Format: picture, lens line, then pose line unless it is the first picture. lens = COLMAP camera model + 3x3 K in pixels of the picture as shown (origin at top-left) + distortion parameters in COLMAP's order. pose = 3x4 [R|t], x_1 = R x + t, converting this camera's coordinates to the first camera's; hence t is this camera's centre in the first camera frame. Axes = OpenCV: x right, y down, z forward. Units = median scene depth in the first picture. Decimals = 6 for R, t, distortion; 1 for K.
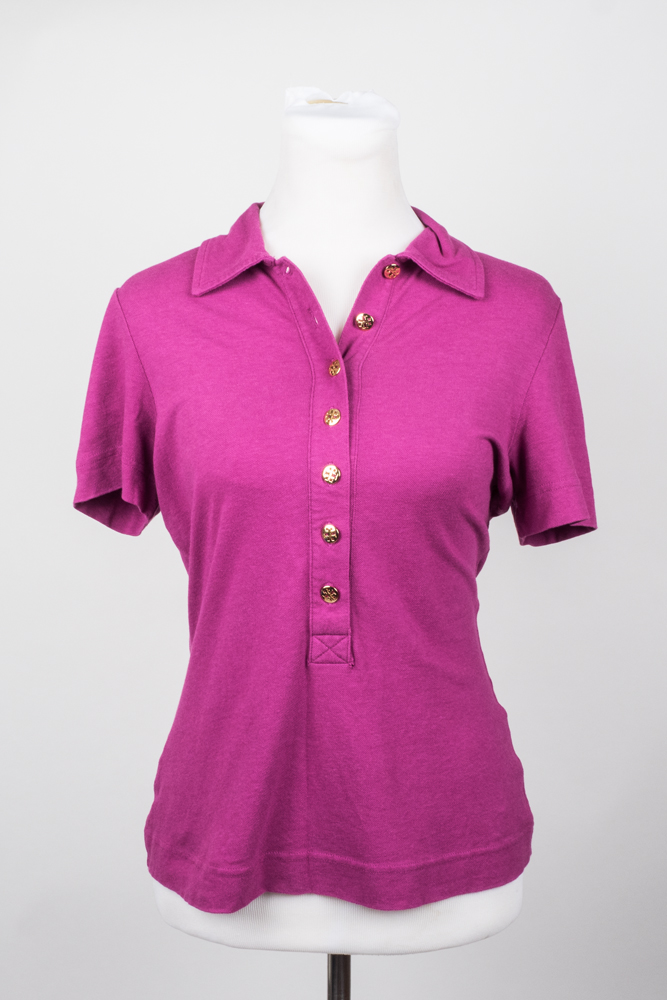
lens RADIAL K [[994.3, 0, 333.5], [0, 994.3, 500.0], [0, 0, 1]] dist [-0.007791, -0.009011]
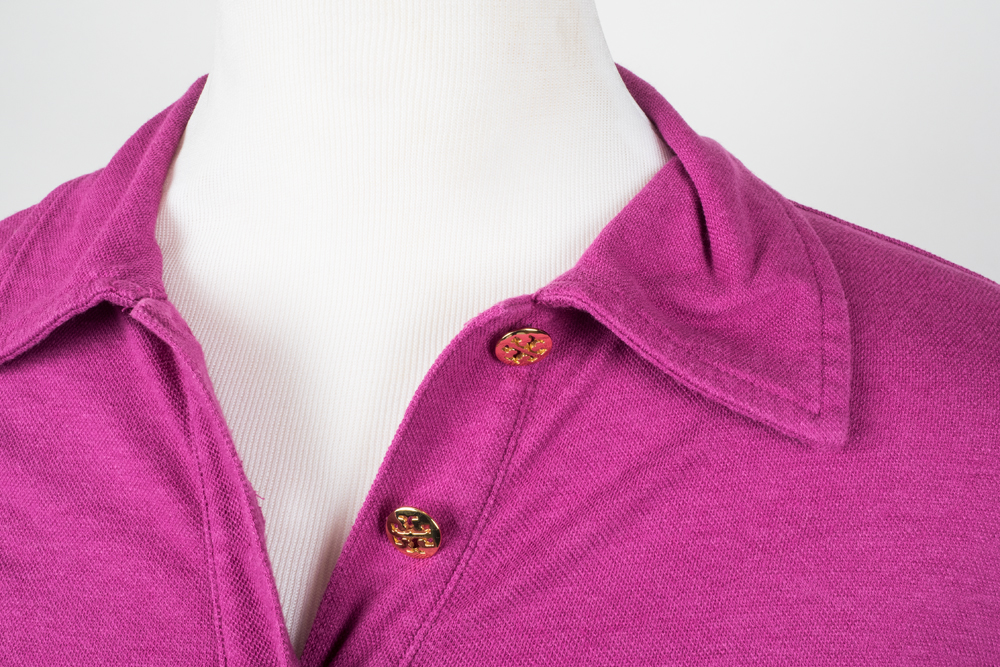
lens RADIAL K [[994.3, 0, 500.0], [0, 994.3, 333.5], [0, 0, 1]] dist [-0.007791, -0.009011]
pose [[0.985443, 0.038644, -0.165557, 0.100256], [-0.027128, 0.997089, 0.071263, -0.253309], [0.167829, -0.065735, 0.983622, 0.710145]]
